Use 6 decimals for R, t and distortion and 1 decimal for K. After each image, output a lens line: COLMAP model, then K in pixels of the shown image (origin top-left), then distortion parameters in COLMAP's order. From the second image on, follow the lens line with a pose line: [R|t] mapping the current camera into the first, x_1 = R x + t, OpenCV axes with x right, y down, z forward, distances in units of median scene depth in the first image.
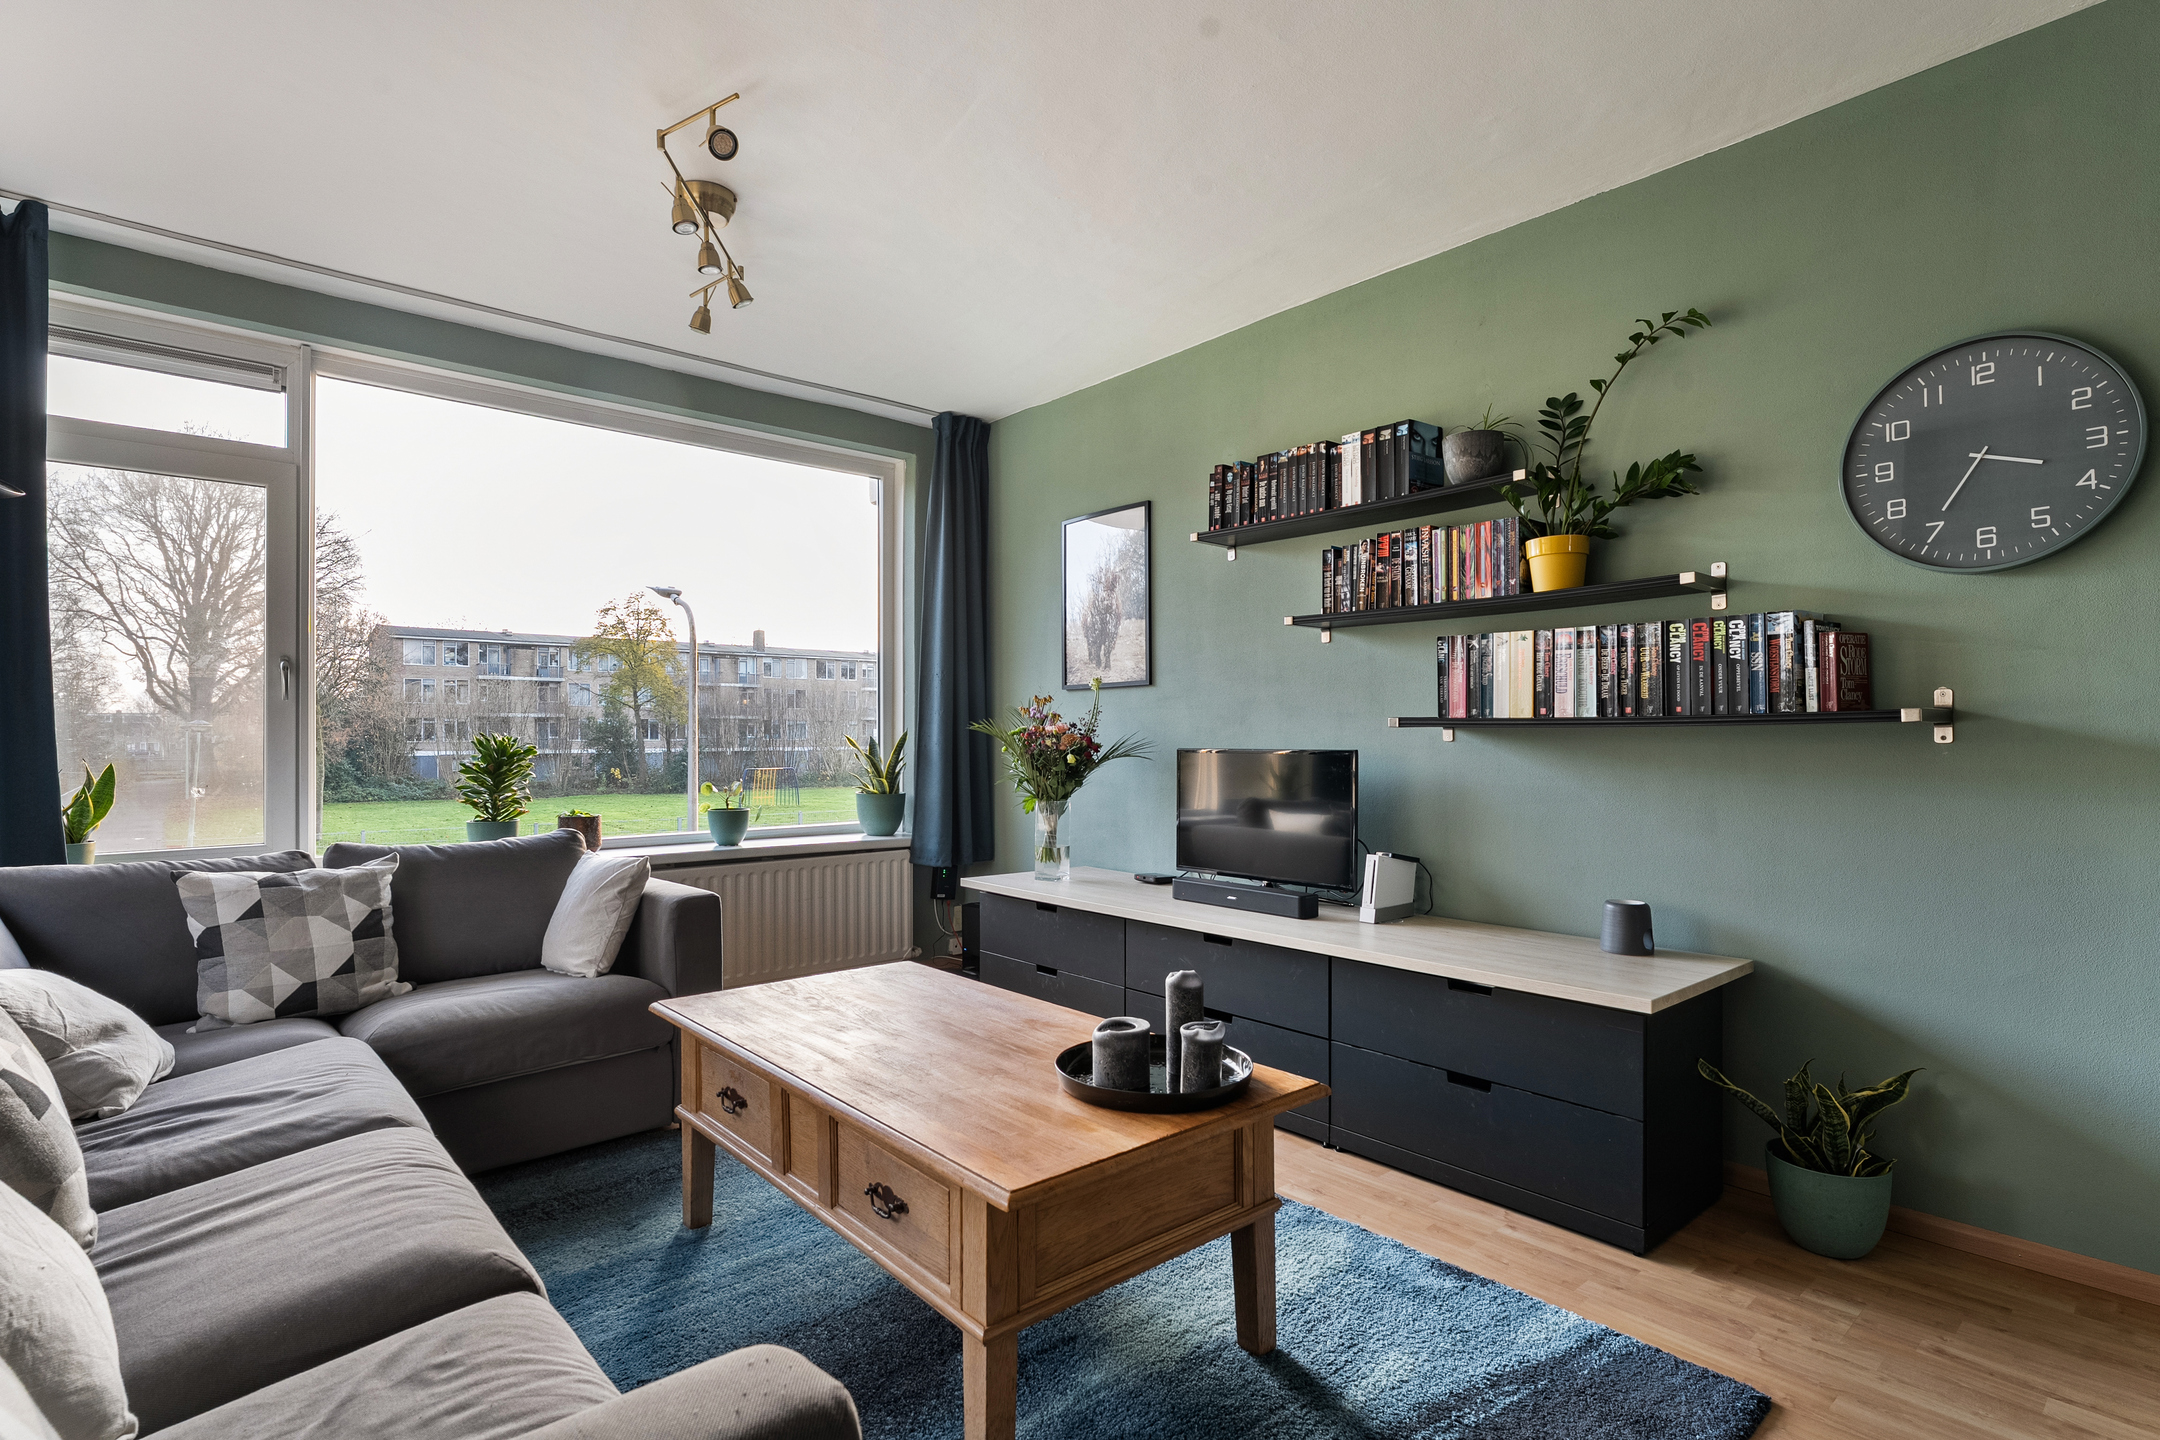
lens RADIAL K [[1060.0, 0, 1066.4], [0, 1060.0, 736.1], [0, 0, 1]] dist [-0.000541, -0.000587]
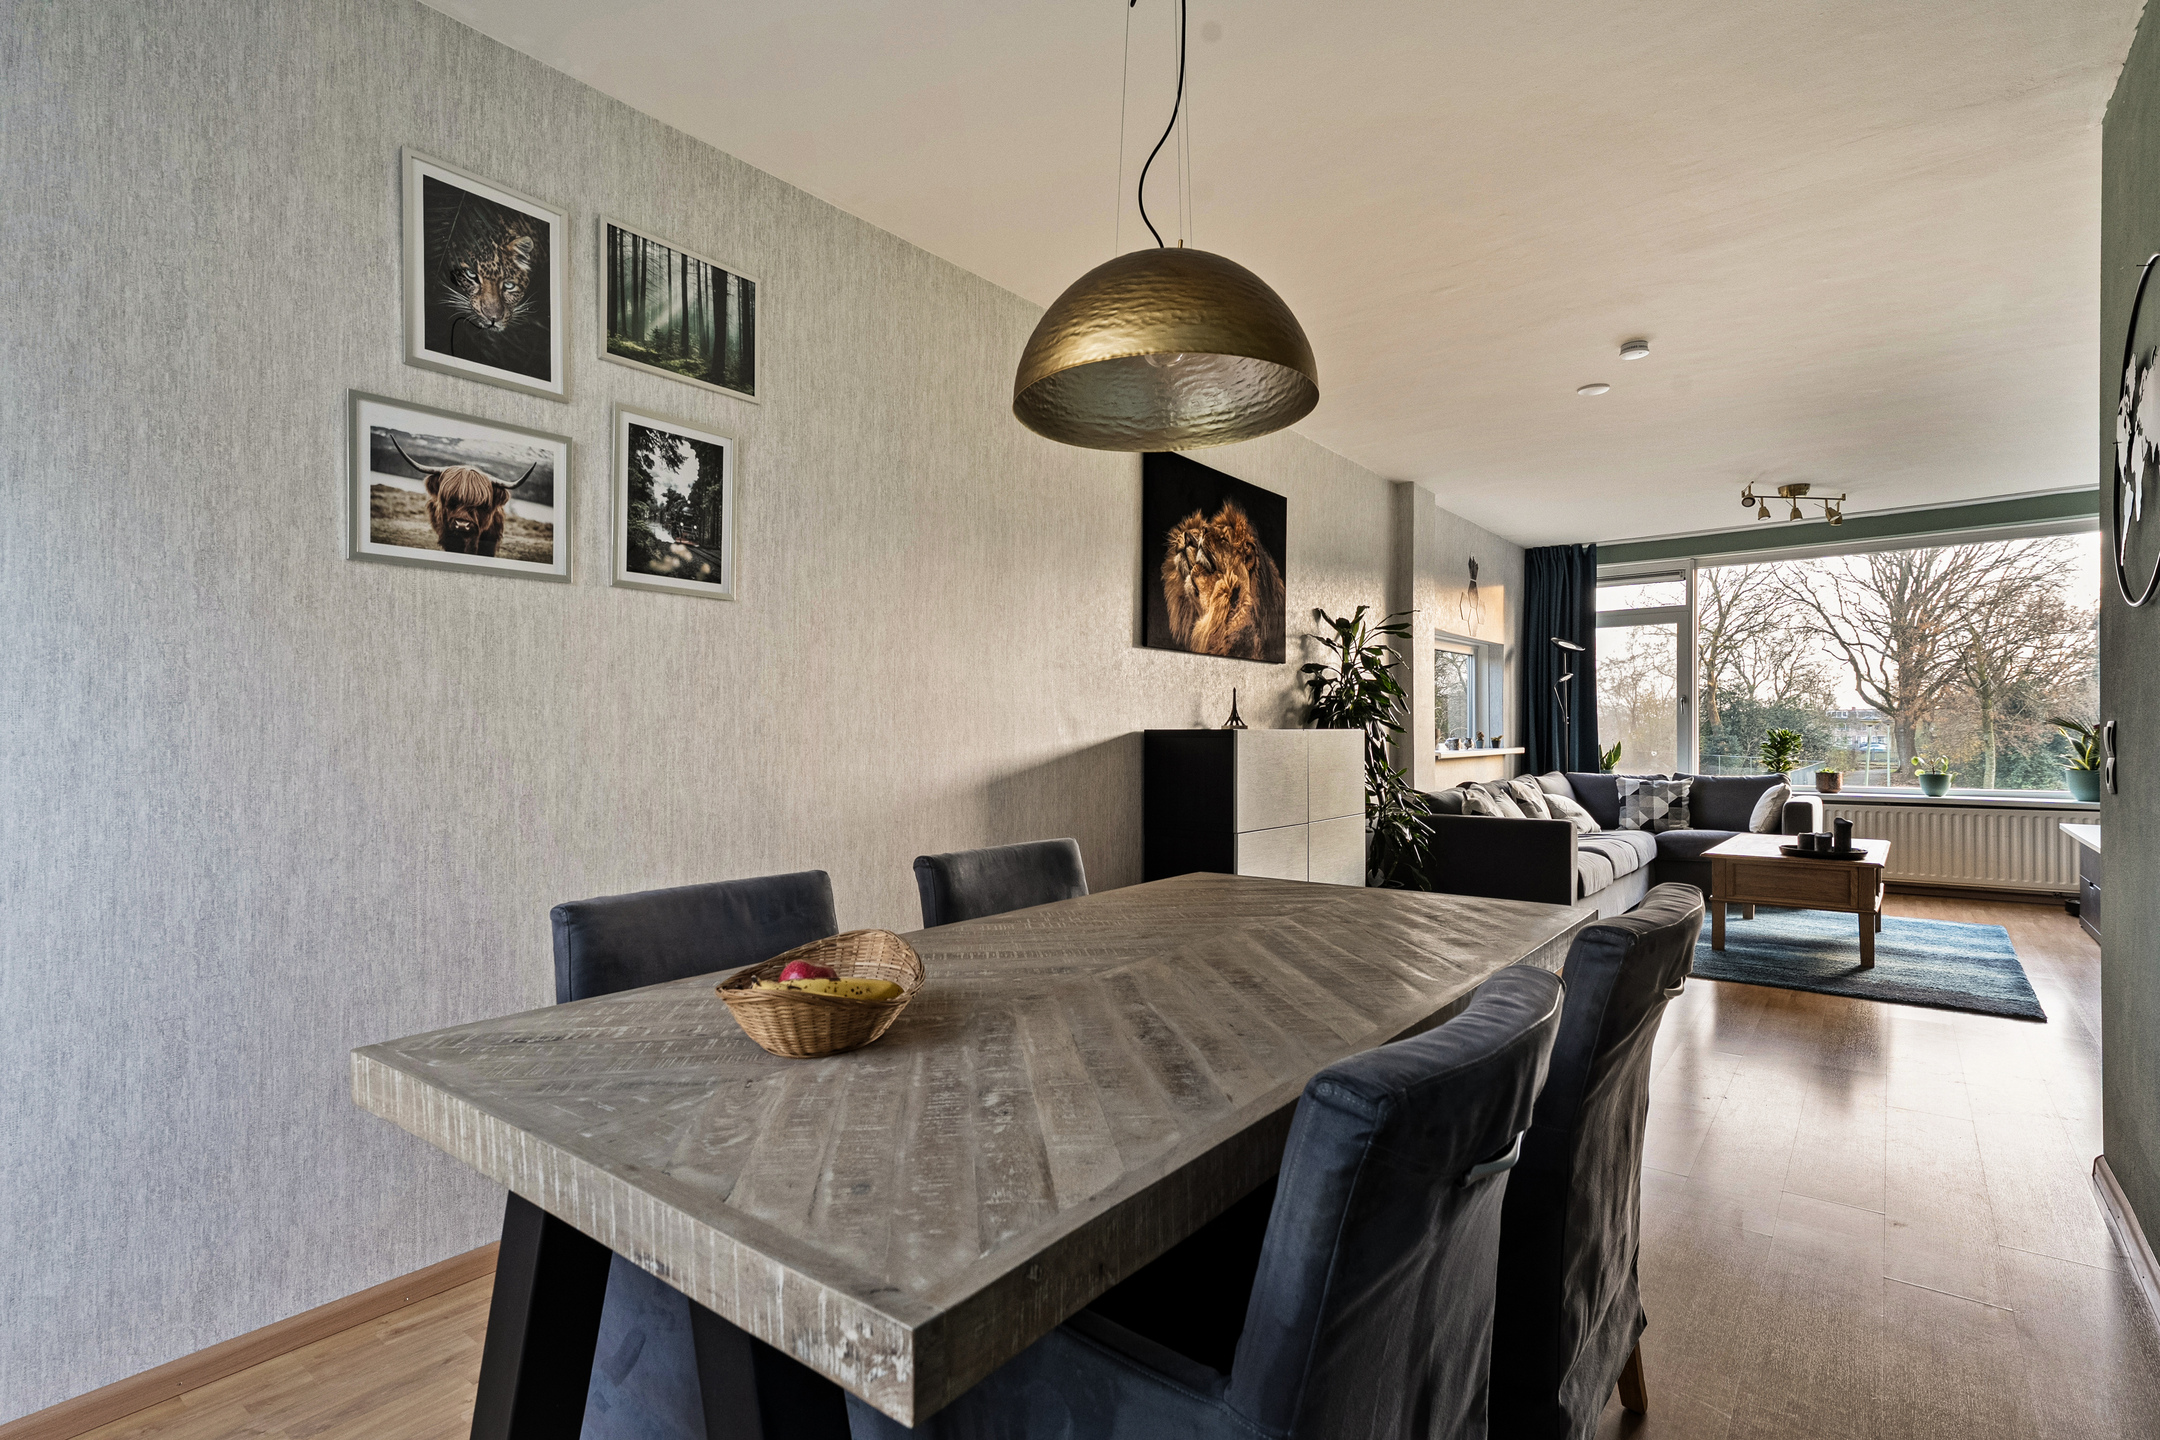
lens RADIAL K [[1026.5, 0, 1093.1], [0, 1026.5, 732.4], [0, 0, 1]] dist [0.028591, -0.000030]
pose [[0.200661, -0.001244, -0.979660, 1.364533], [0.004871, 0.999988, -0.000272, 0.000032], [0.979649, -0.004718, 0.200664, -0.804012]]
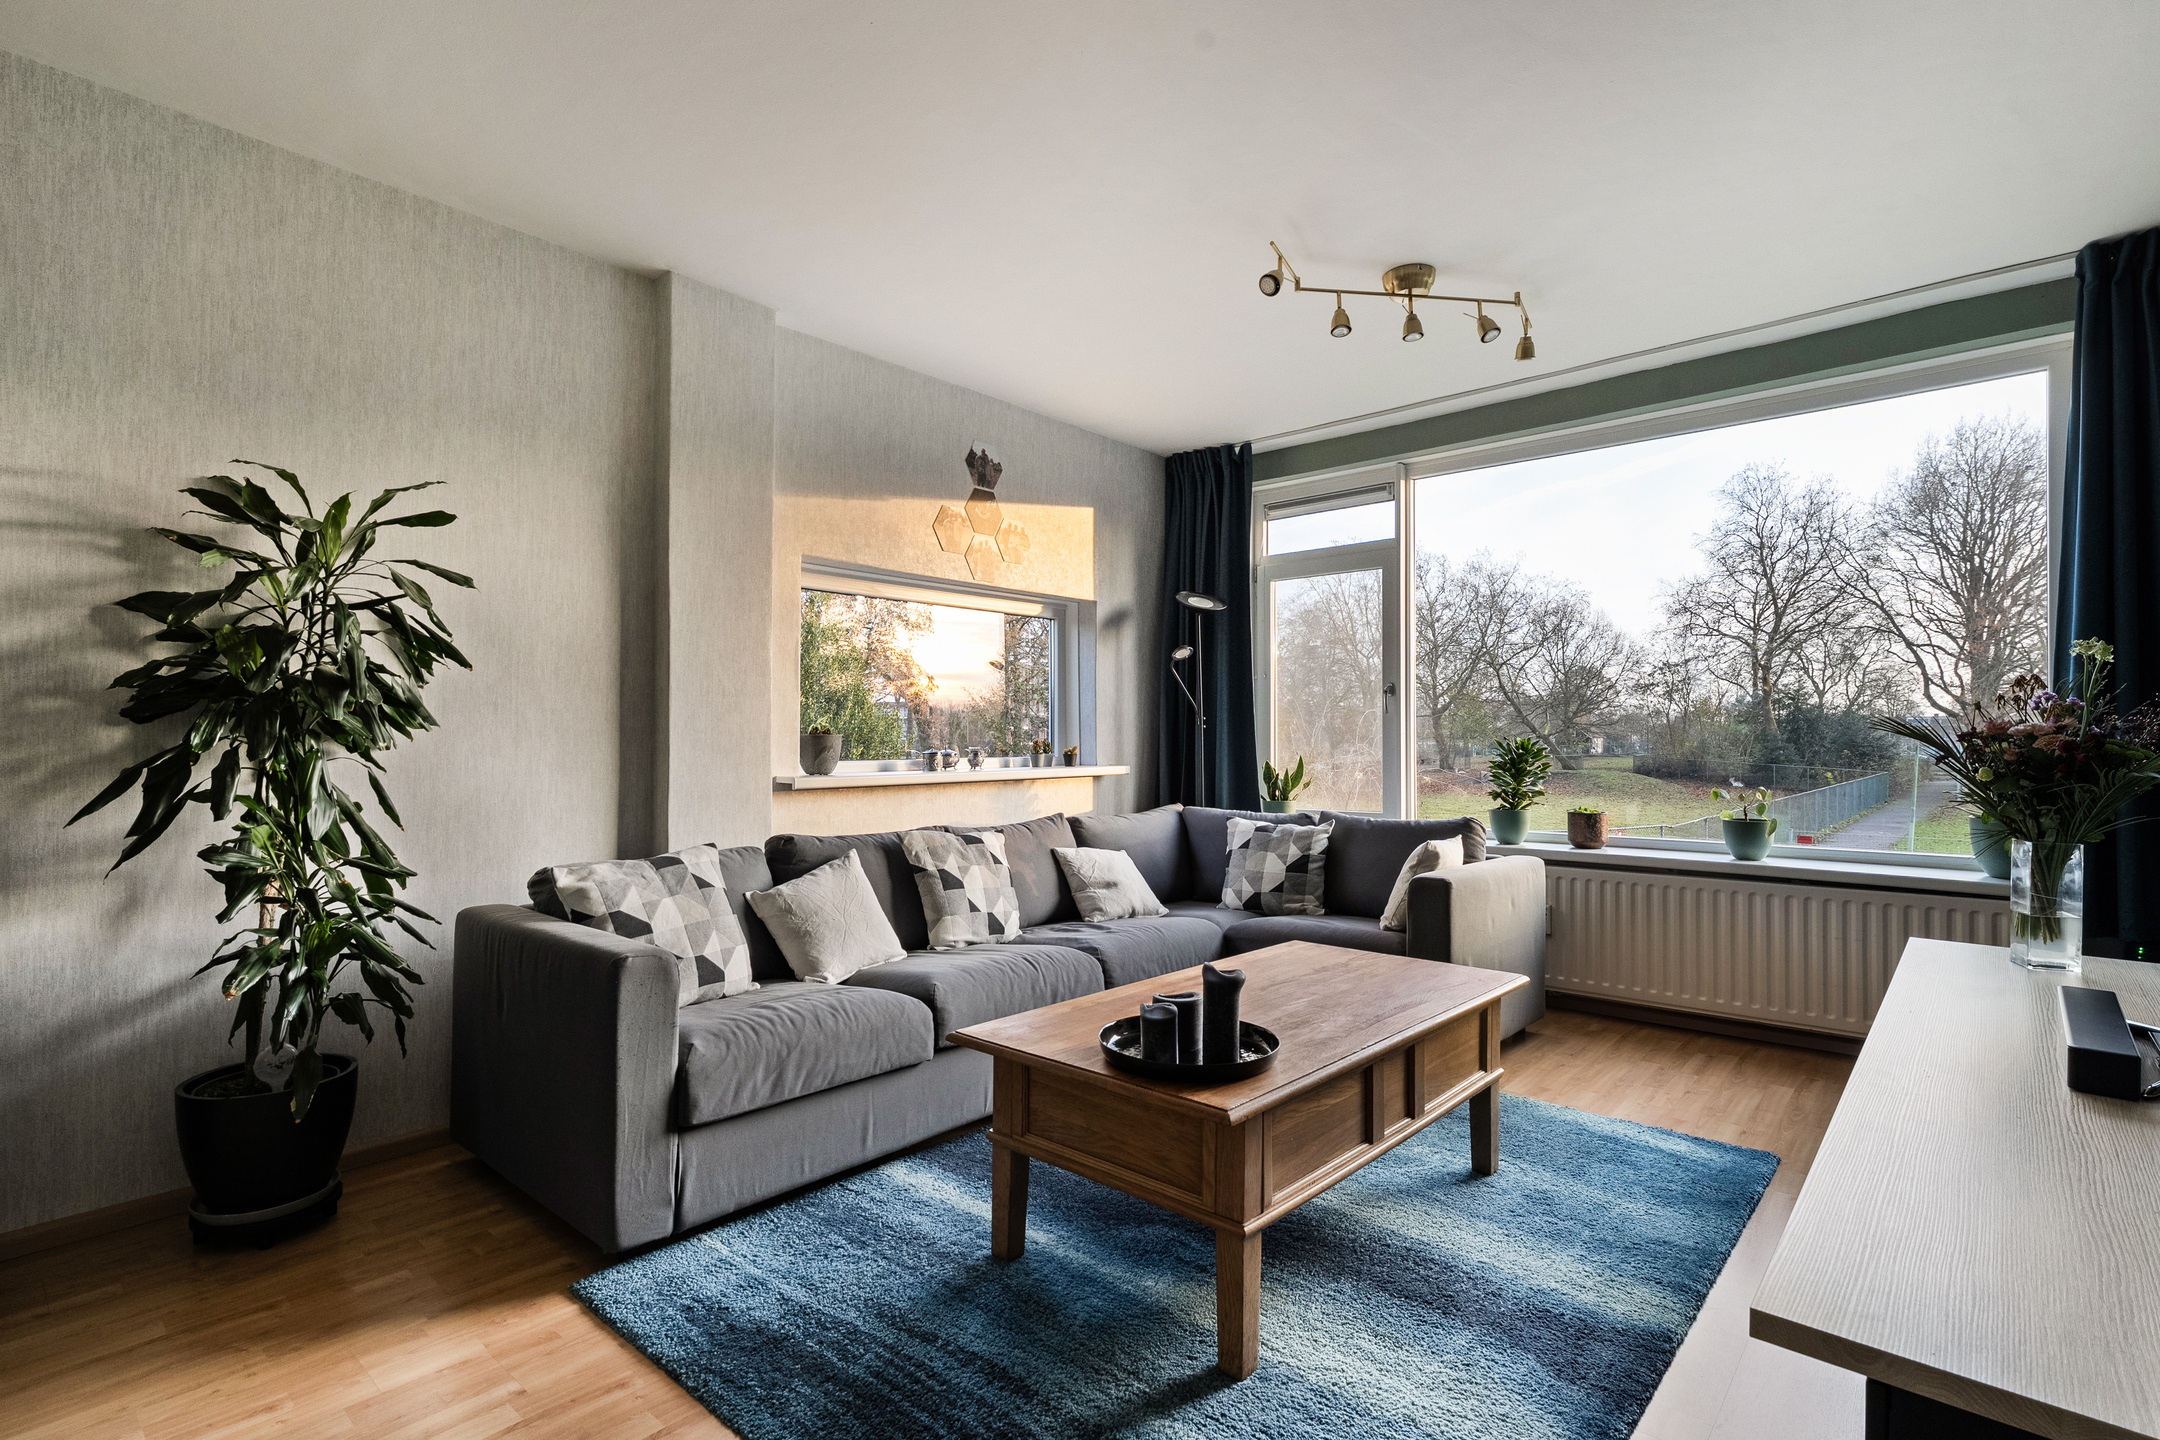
lens RADIAL K [[1029.2, 0, 1080.0], [0, 1029.2, 720.0], [0, 0, 1]] dist [-0.003448, 0.000265]
pose [[0.130988, -0.018988, -0.991202, 0.660060], [0.001759, 0.999819, -0.018921, 0.001504], [0.991382, 0.000734, 0.130998, 0.444562]]
